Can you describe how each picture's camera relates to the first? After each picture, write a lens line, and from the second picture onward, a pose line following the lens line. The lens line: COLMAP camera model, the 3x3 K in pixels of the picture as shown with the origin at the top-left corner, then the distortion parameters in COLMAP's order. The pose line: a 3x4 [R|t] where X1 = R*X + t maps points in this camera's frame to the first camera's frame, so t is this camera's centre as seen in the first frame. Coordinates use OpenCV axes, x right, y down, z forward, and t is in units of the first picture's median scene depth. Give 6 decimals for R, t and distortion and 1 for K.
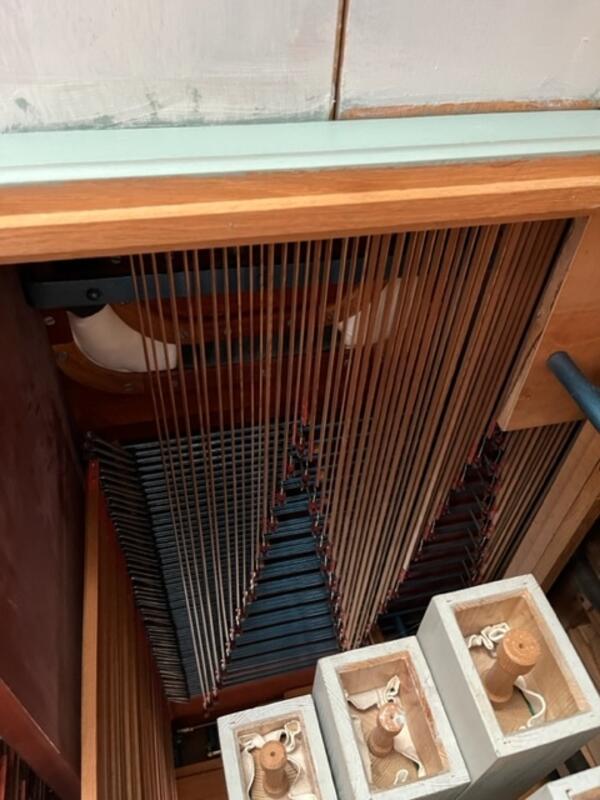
lens RADIAL K [[608.3, 0, 300.0], [0, 608.3, 400.0], [0, 0, 1]] dist [0.077512, -0.109413]
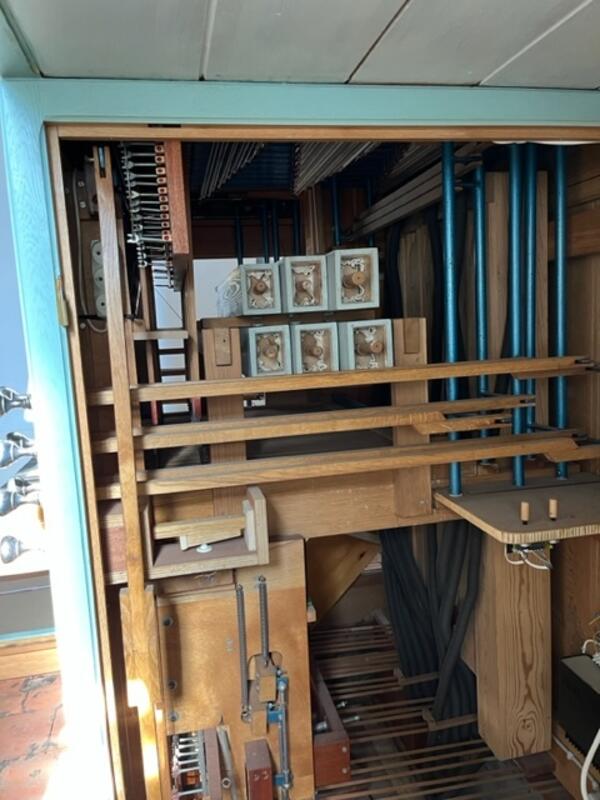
lens RADIAL K [[608.3, 0, 300.0], [0, 608.3, 400.0], [0, 0, 1]] dist [0.077512, -0.109413]
pose [[0.971486, 0.161180, 0.173884, -0.241975], [-0.236825, 0.624626, 0.744148, -1.047171], [0.011329, -0.764110, 0.644987, -1.011885]]
